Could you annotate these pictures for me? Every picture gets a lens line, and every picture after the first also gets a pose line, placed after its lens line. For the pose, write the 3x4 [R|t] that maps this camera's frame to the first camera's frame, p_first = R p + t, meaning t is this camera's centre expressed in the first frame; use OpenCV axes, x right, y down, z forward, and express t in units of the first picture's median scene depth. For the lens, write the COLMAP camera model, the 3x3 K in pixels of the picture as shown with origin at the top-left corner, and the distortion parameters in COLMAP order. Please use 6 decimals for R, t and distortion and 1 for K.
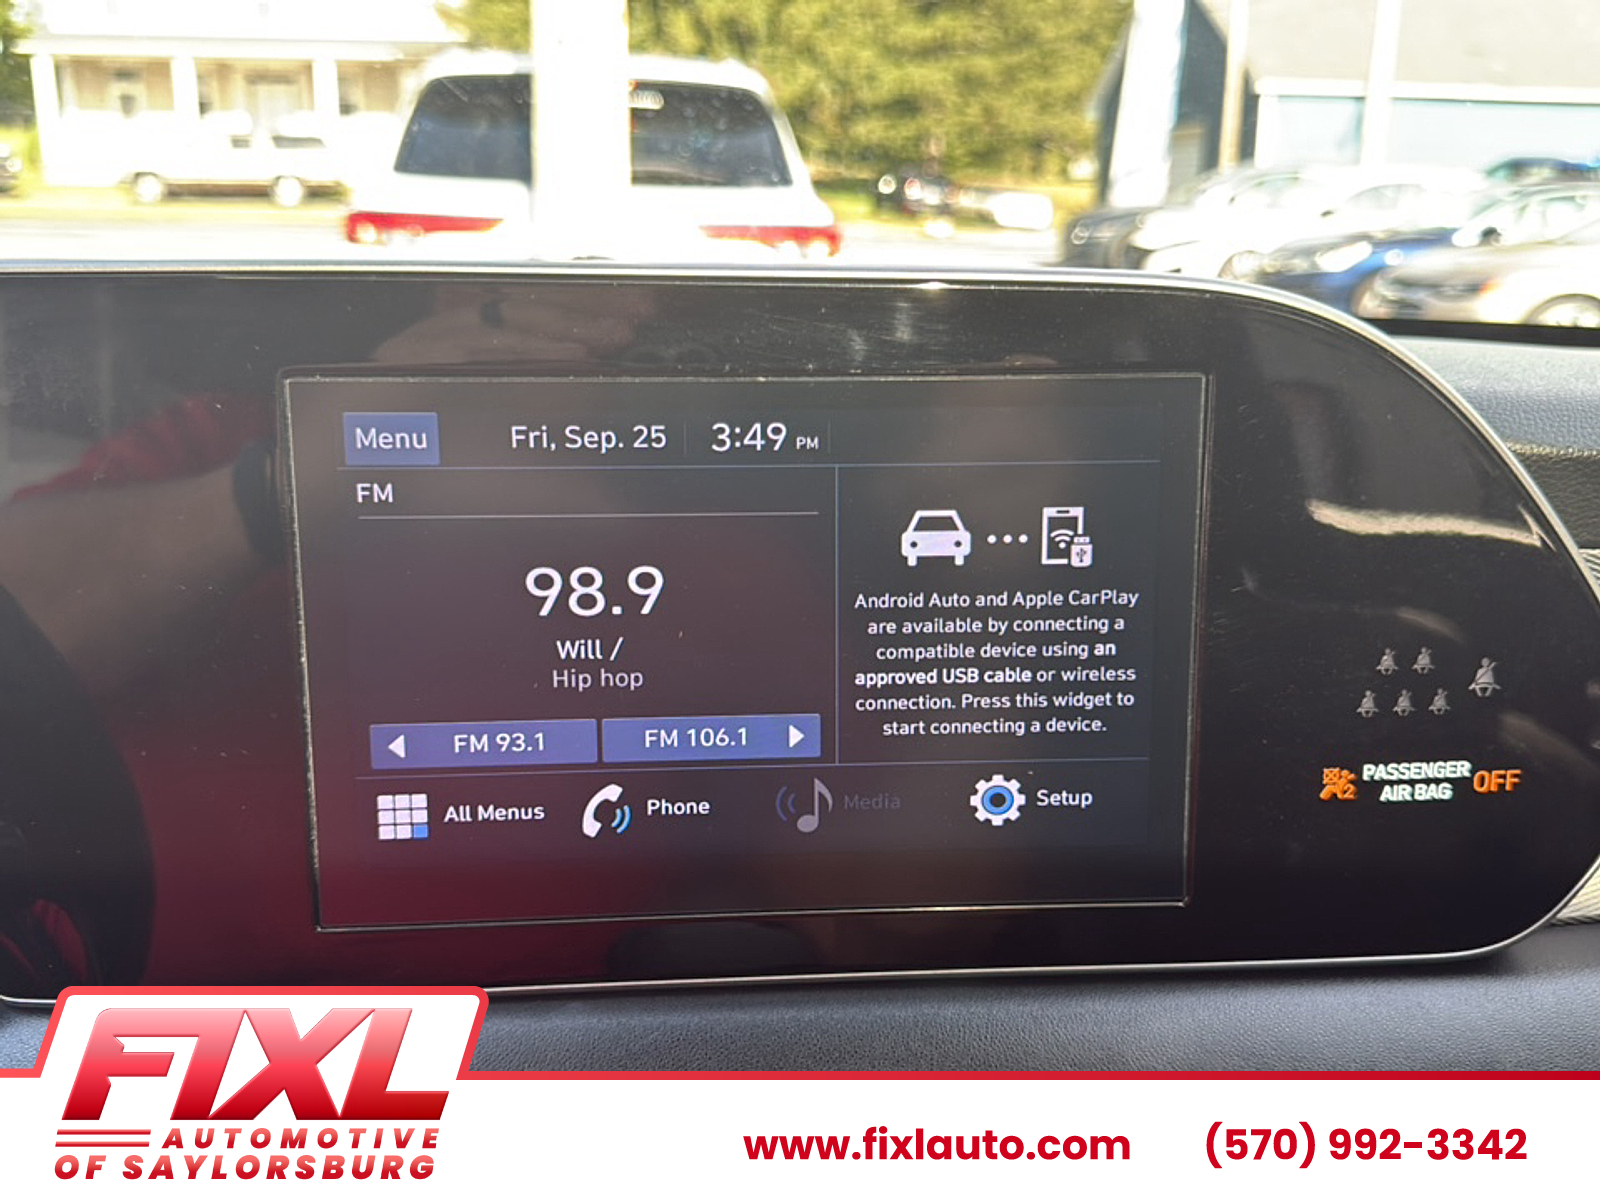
lens RADIAL K [[1511.0, 0, 796.2], [0, 1511.0, 595.5], [0, 0, 1]] dist [0.159041, -0.390821]
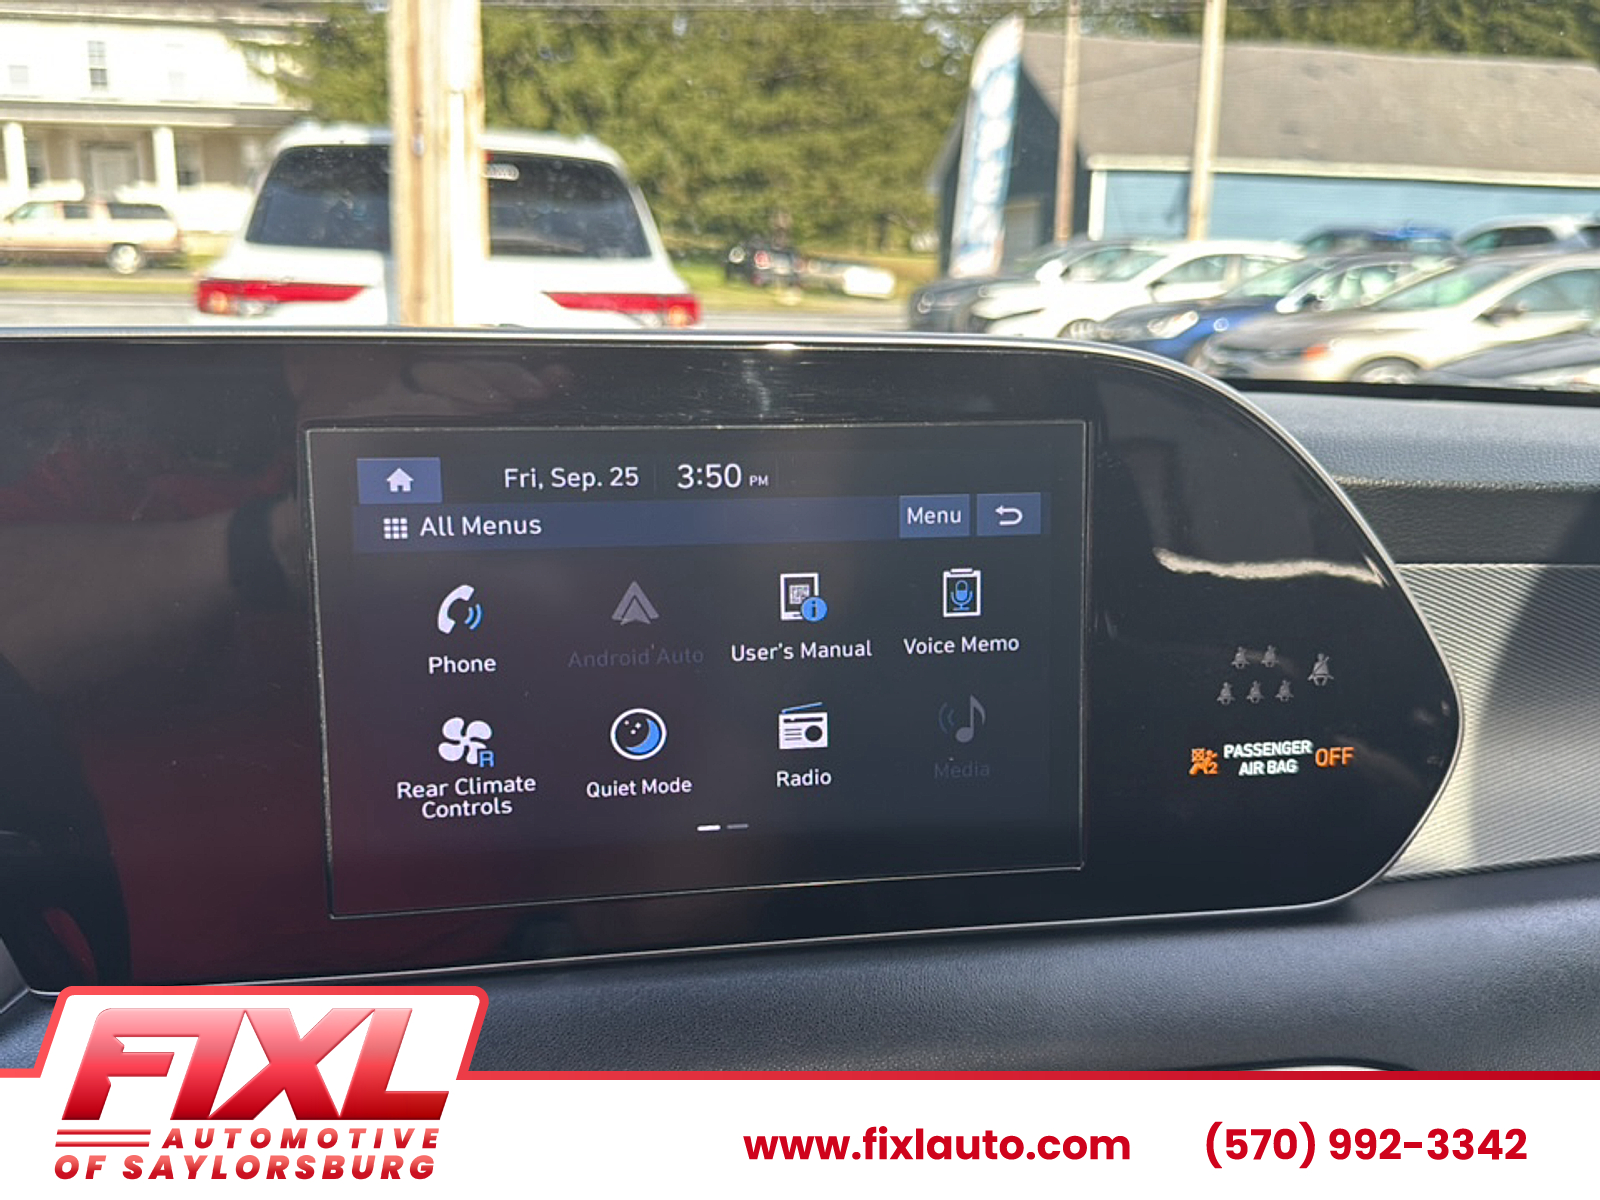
lens RADIAL K [[1500.2, 0, 800.0], [0, 1500.2, 600.0], [0, 0, 1]] dist [0.179986, -0.406323]
pose [[0.995163, -0.019899, 0.096199, -0.070249], [0.023611, 0.999014, -0.037602, 0.034112], [-0.095356, 0.039691, 0.994652, -0.148822]]
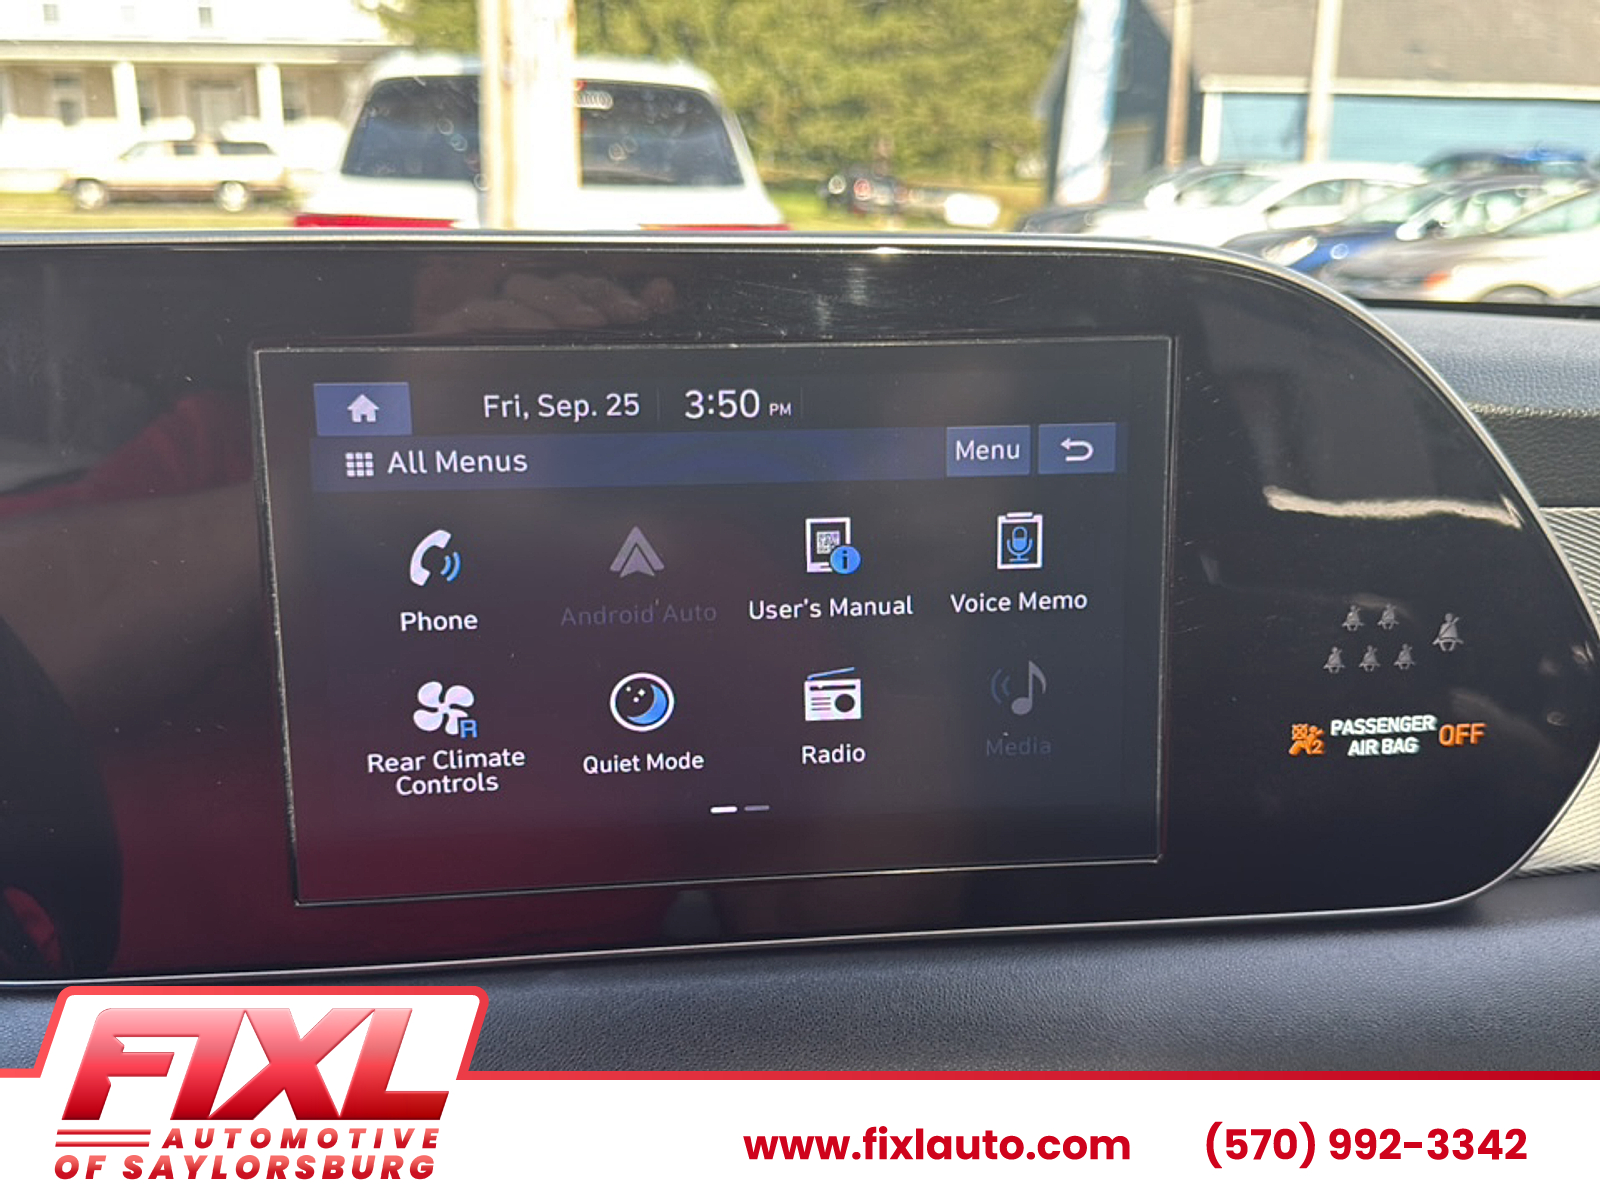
lens RADIAL K [[1511.0, 0, 796.2], [0, 1511.0, 595.5], [0, 0, 1]] dist [0.159041, -0.390821]
pose [[0.999455, -0.016811, 0.028393, -0.011910], [0.016830, 0.999858, -0.000441, 0.022064], [-0.028381, 0.000919, 0.999597, -0.004891]]
